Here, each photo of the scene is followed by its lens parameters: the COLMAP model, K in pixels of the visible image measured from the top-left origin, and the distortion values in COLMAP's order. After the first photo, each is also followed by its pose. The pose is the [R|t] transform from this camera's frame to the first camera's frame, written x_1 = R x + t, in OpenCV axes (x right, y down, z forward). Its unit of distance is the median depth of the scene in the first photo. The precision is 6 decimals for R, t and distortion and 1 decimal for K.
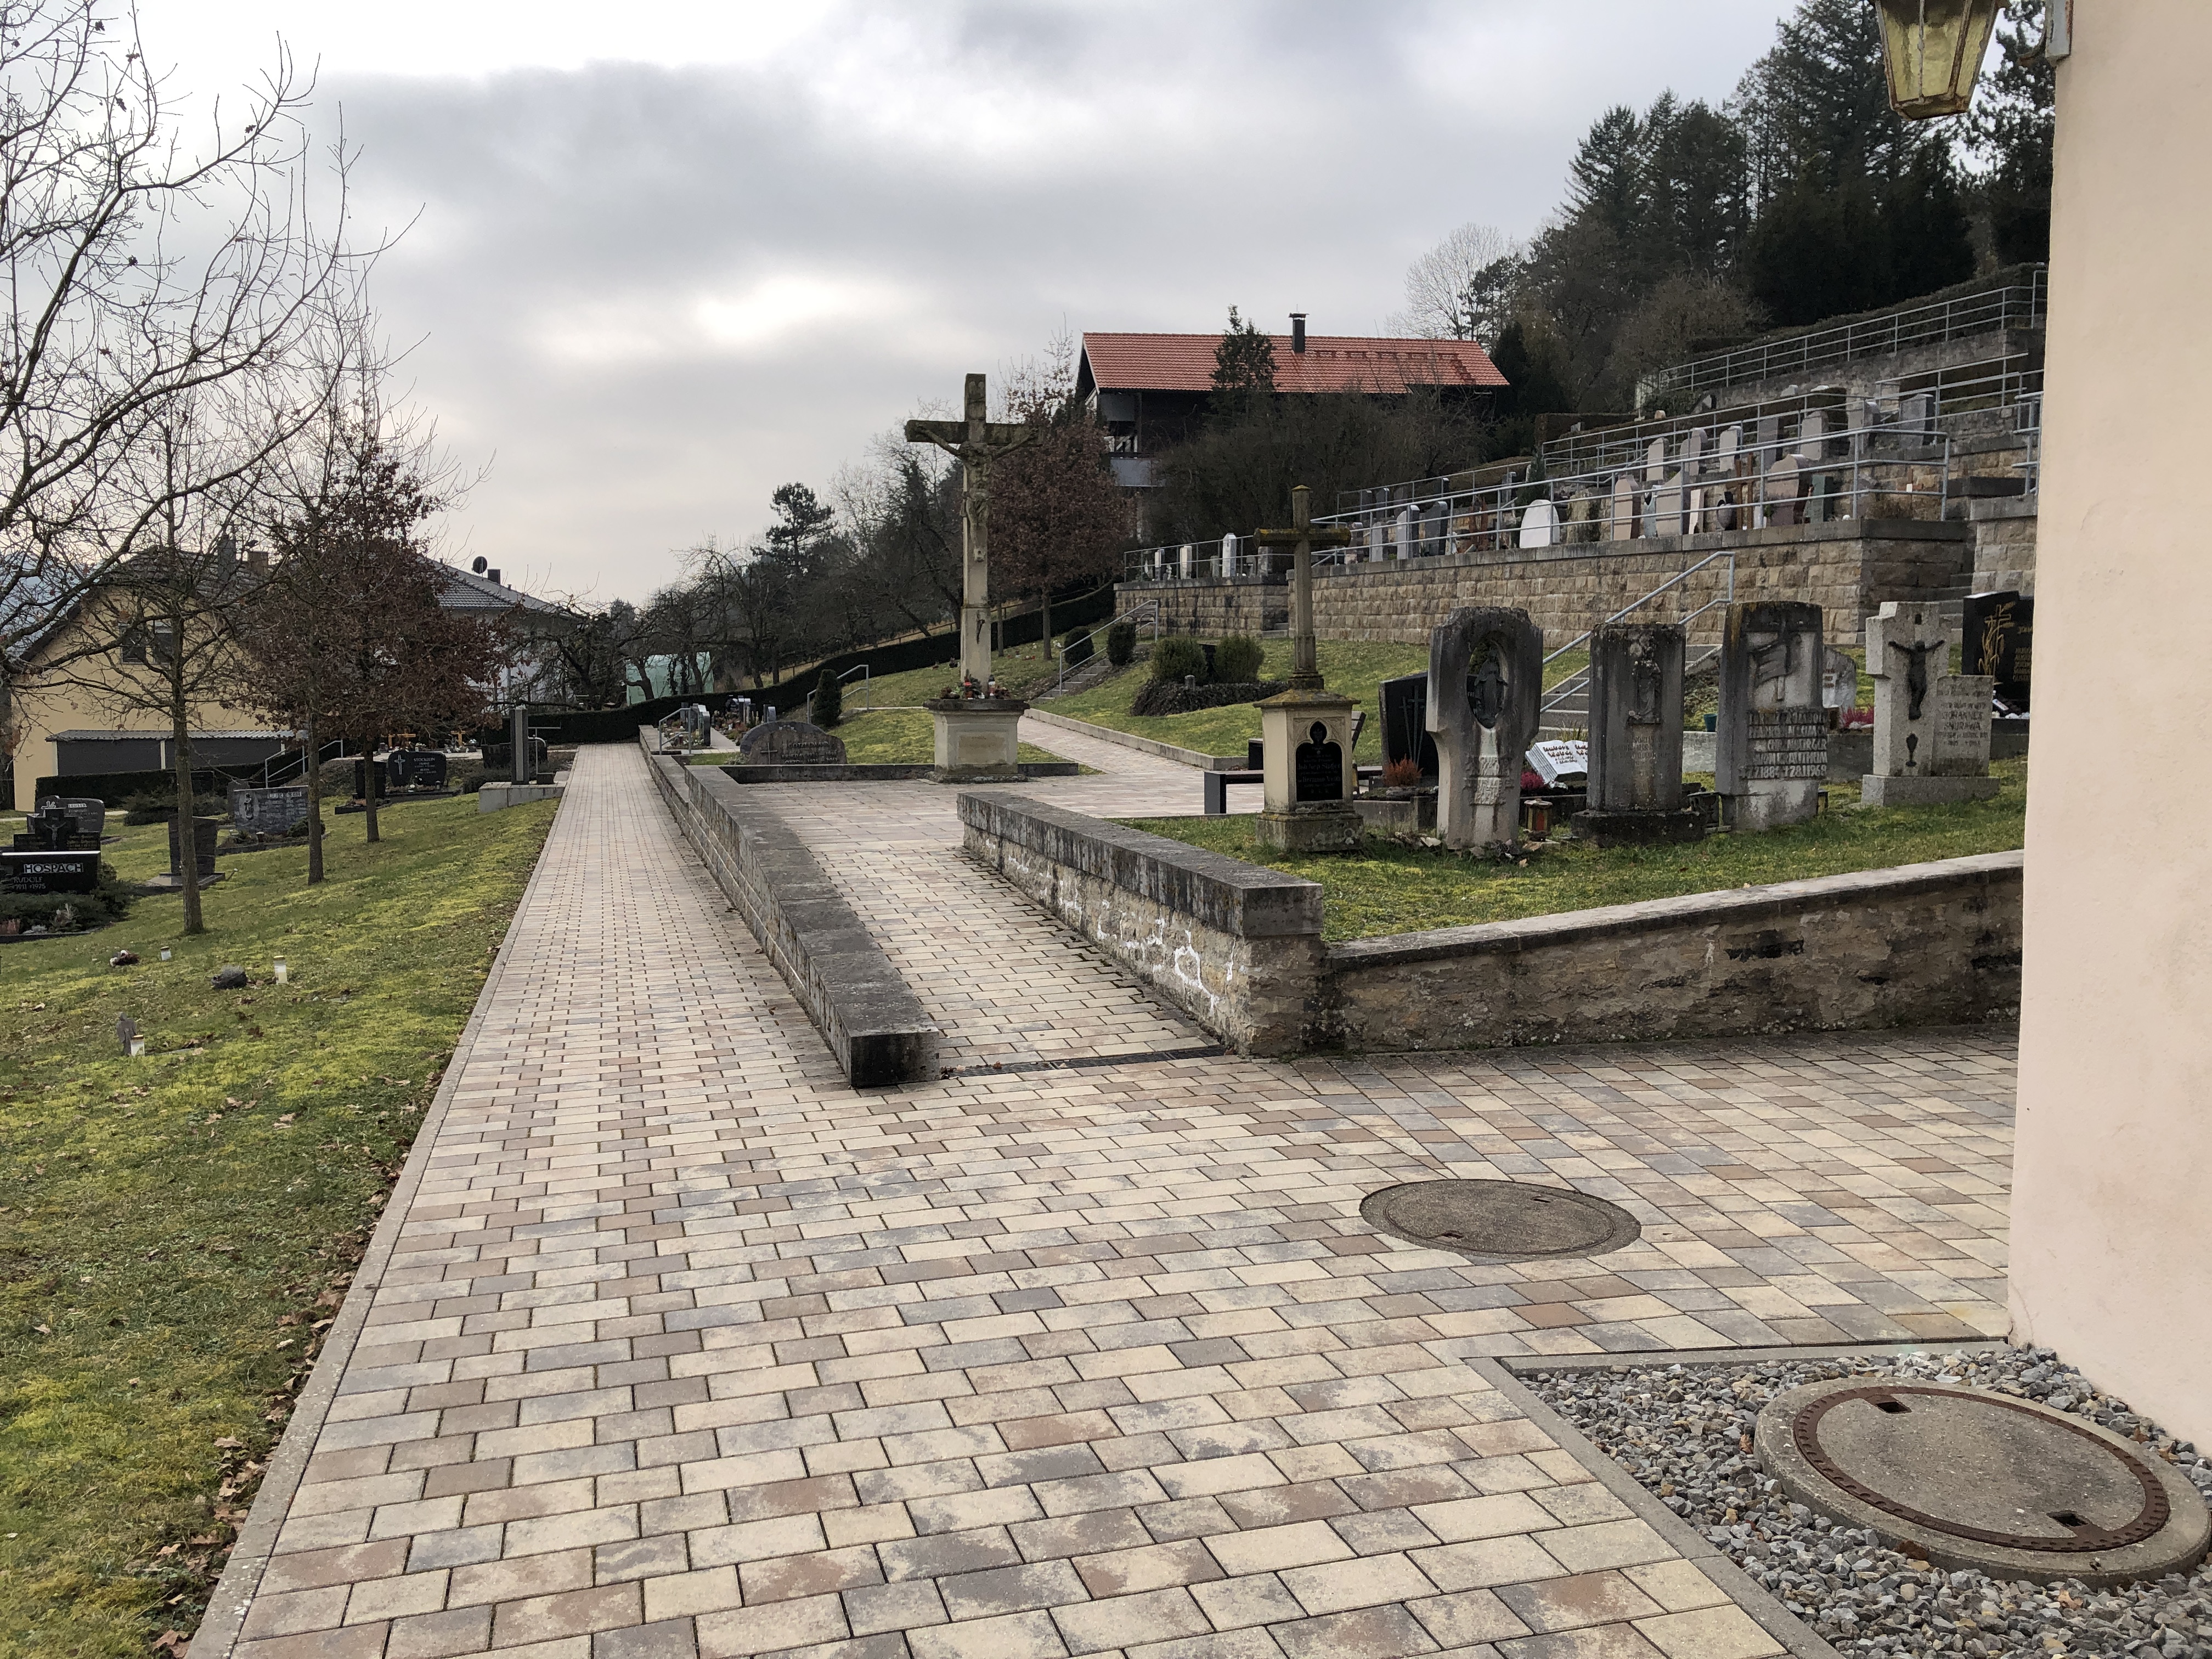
lens RADIAL K [[1807.6, 0, 1106.0], [0, 1807.6, 829.5], [0, 0, 1]] dist [-0.006618, -0.004095]
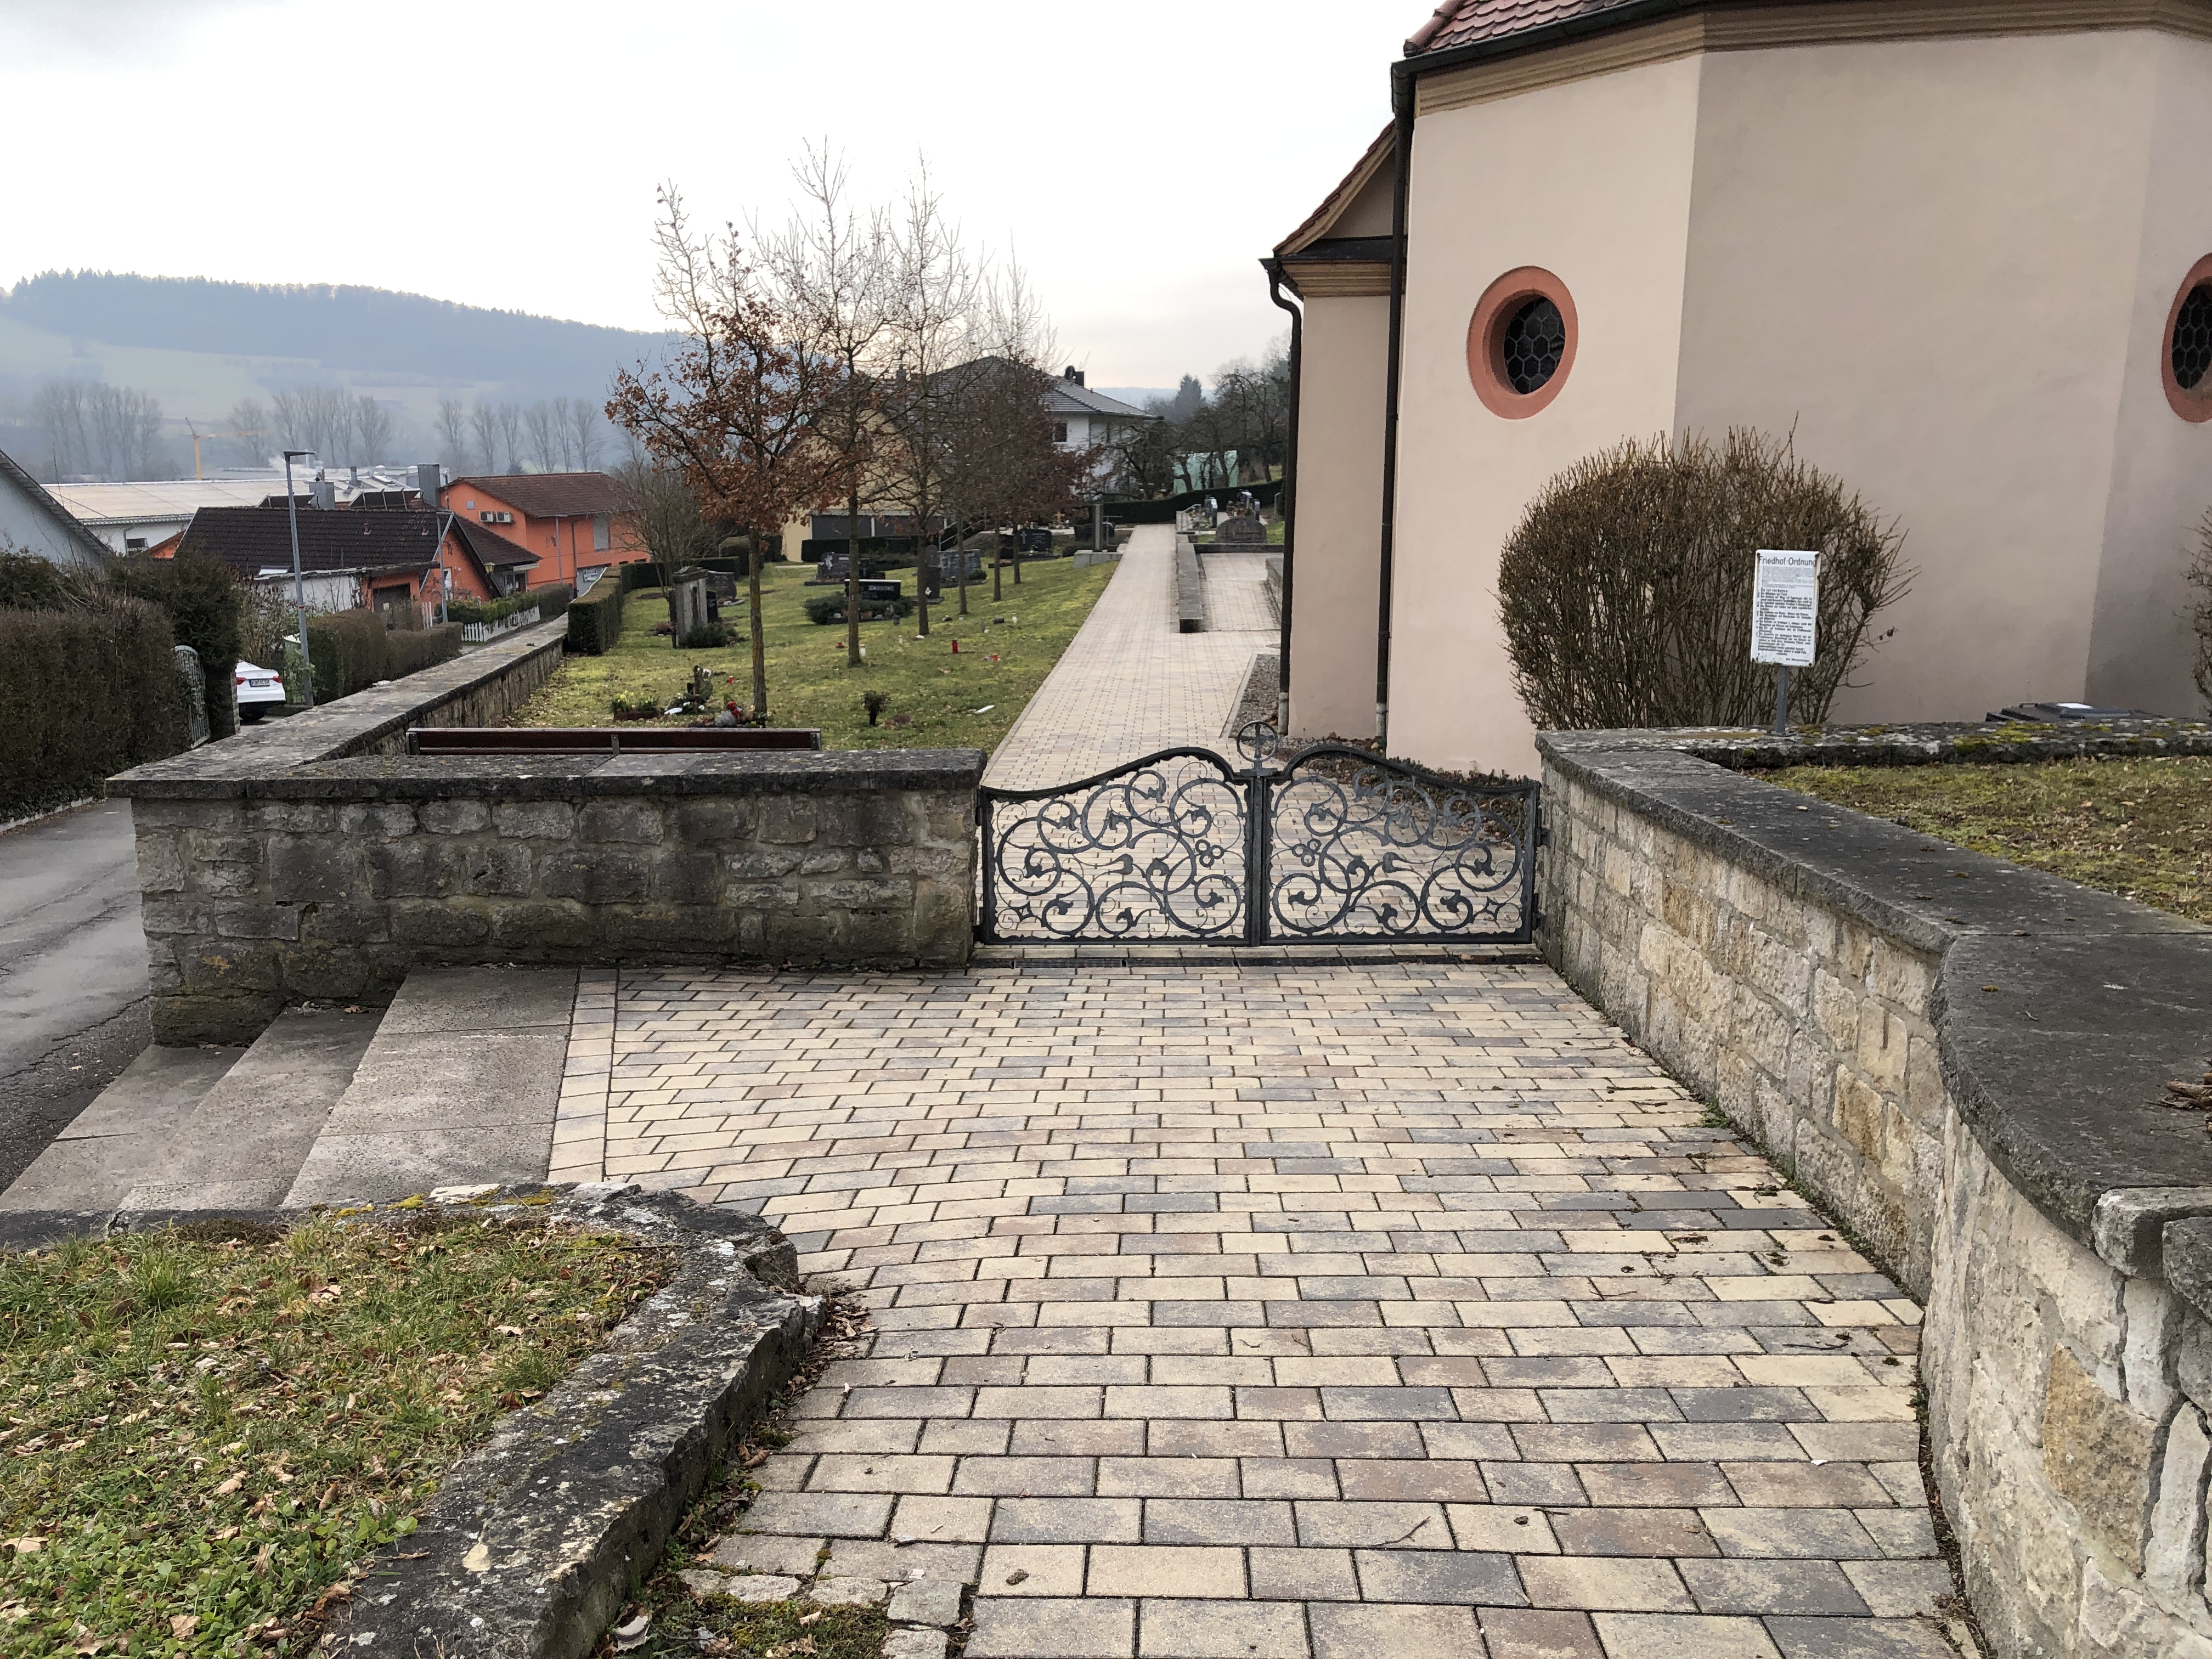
lens RADIAL K [[1807.6, 0, 1106.0], [0, 1807.6, 829.5], [0, 0, 1]] dist [-0.006618, -0.004095]
pose [[0.952833, 0.062061, -0.297082, 0.120852], [-0.024023, 0.991220, 0.130019, 0.007449], [0.302543, -0.116750, 0.945958, -0.376121]]
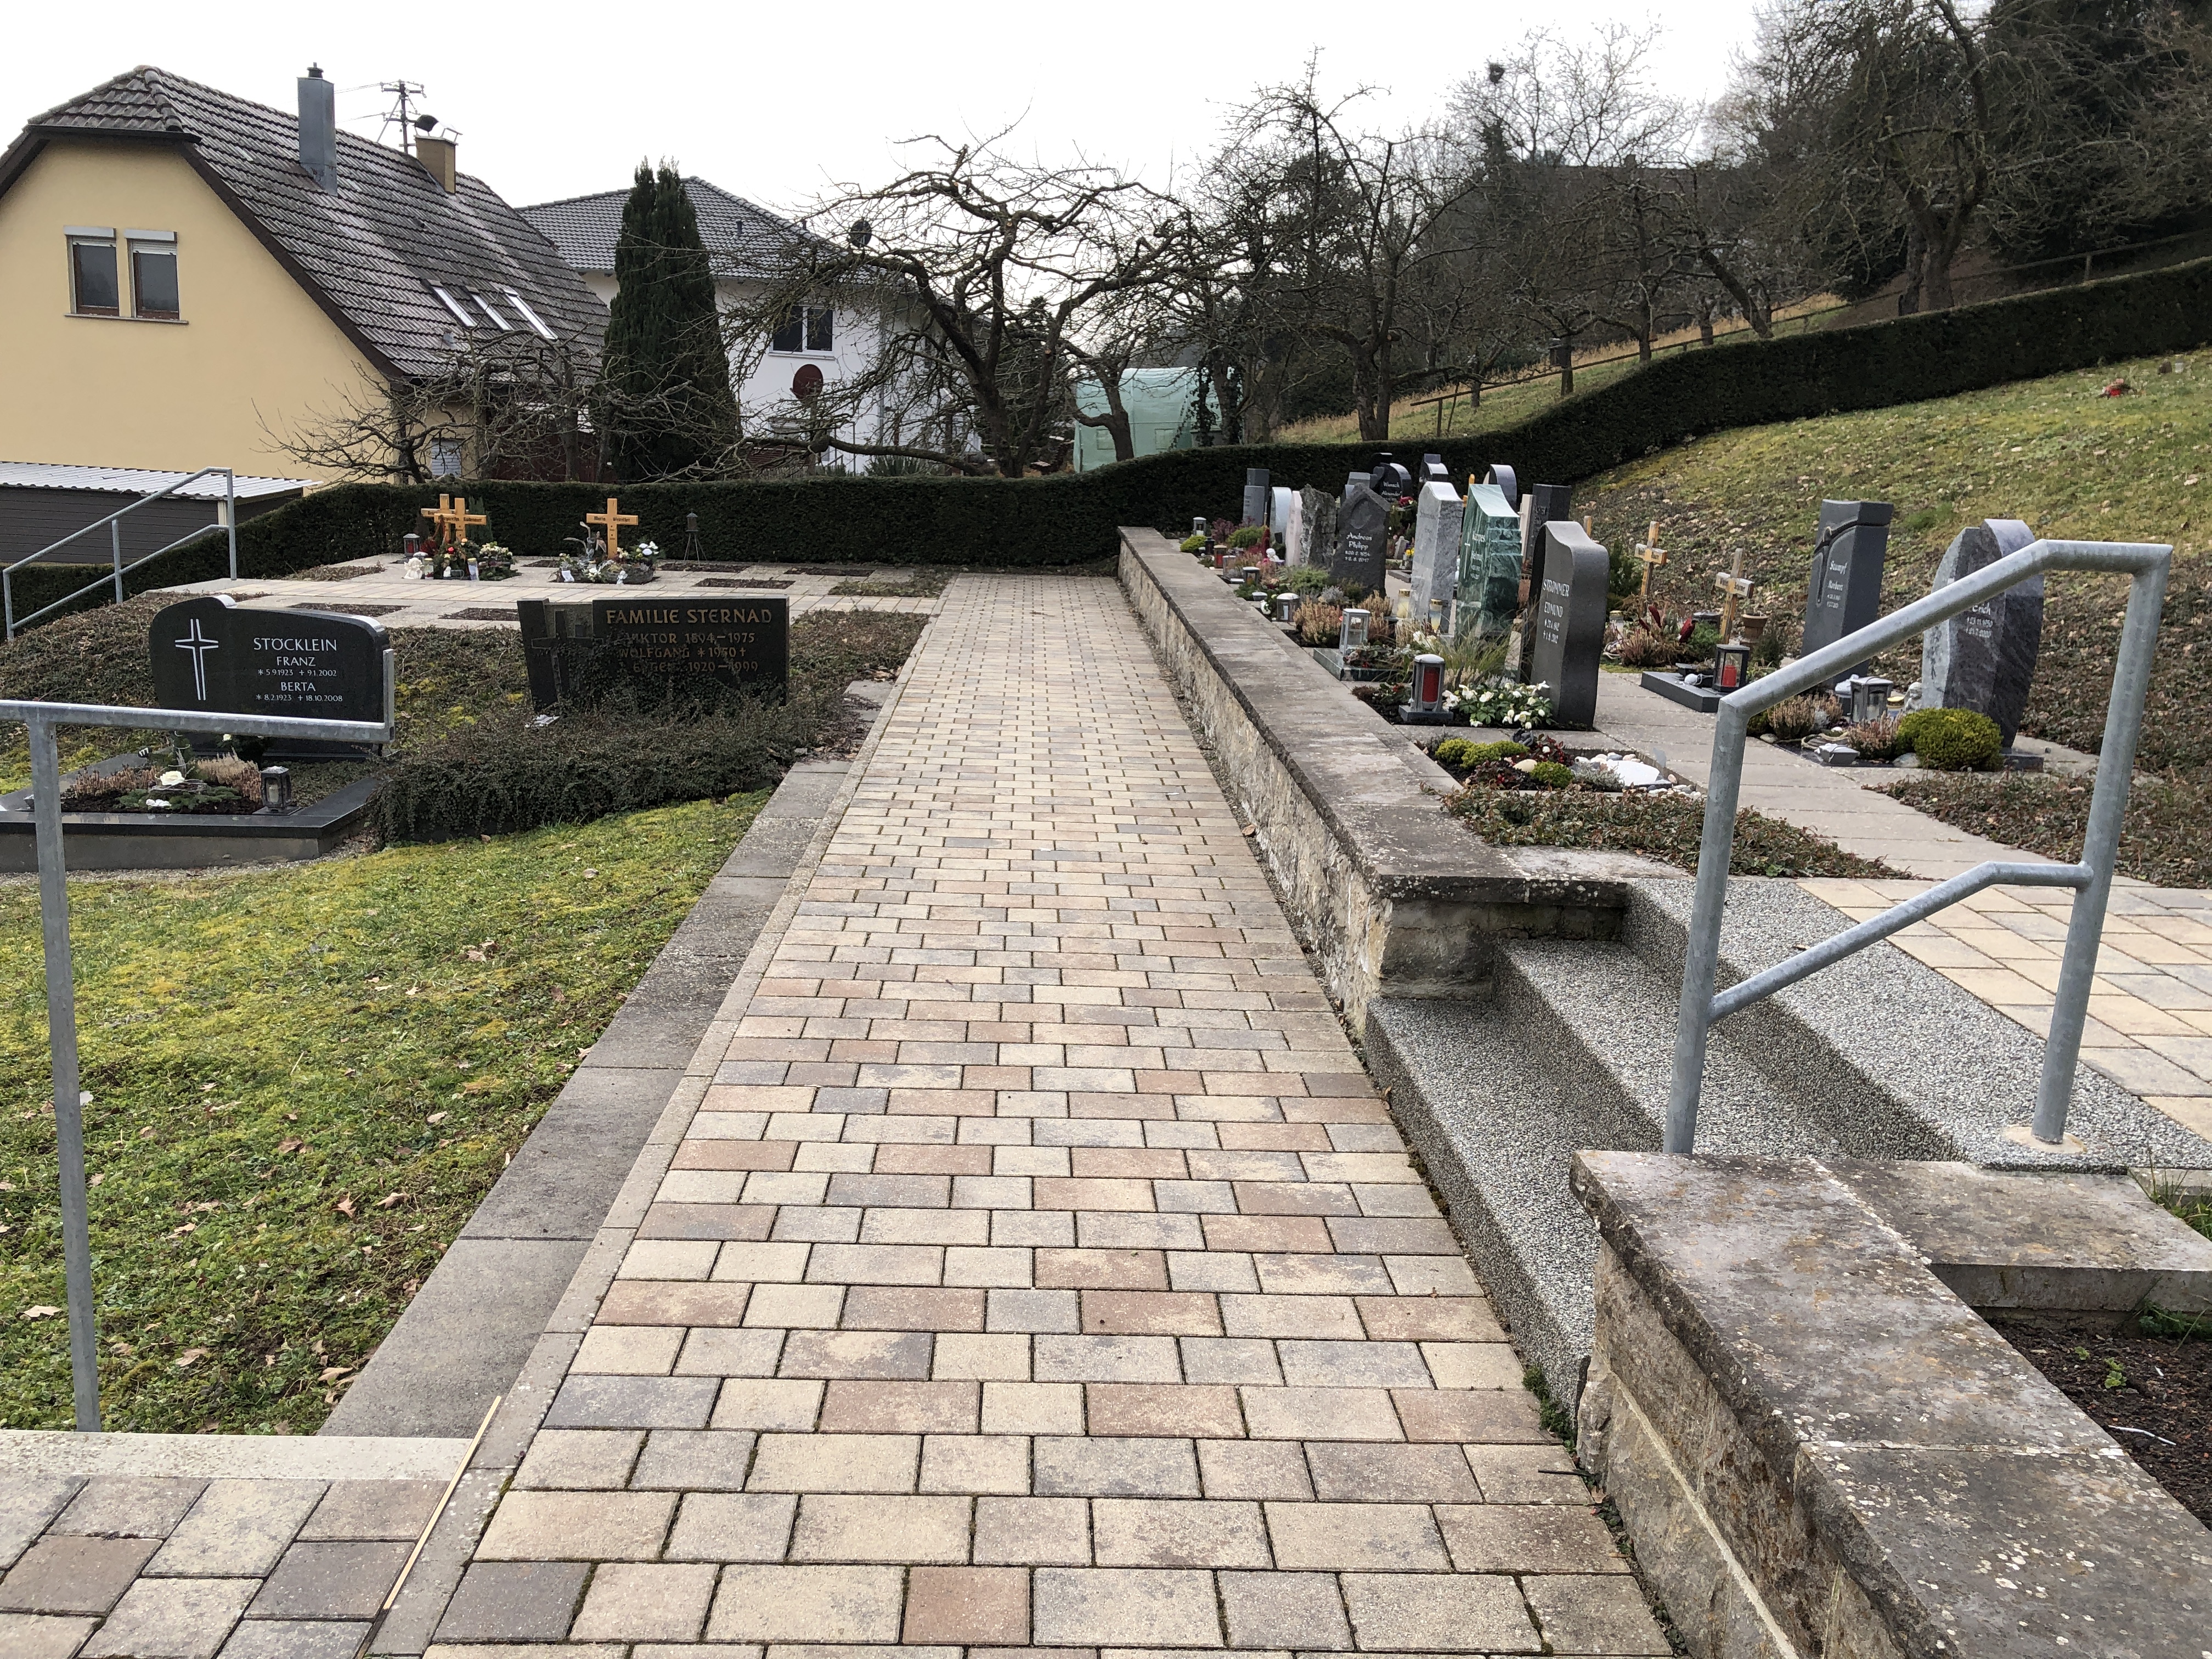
lens RADIAL K [[1807.6, 0, 1106.0], [0, 1807.6, 829.5], [0, 0, 1]] dist [-0.006618, -0.004095]
pose [[0.973032, 0.111105, -0.202148, -0.176985], [-0.086016, 0.987914, 0.128944, -0.044234], [0.214031, -0.108079, 0.970829, 0.629960]]
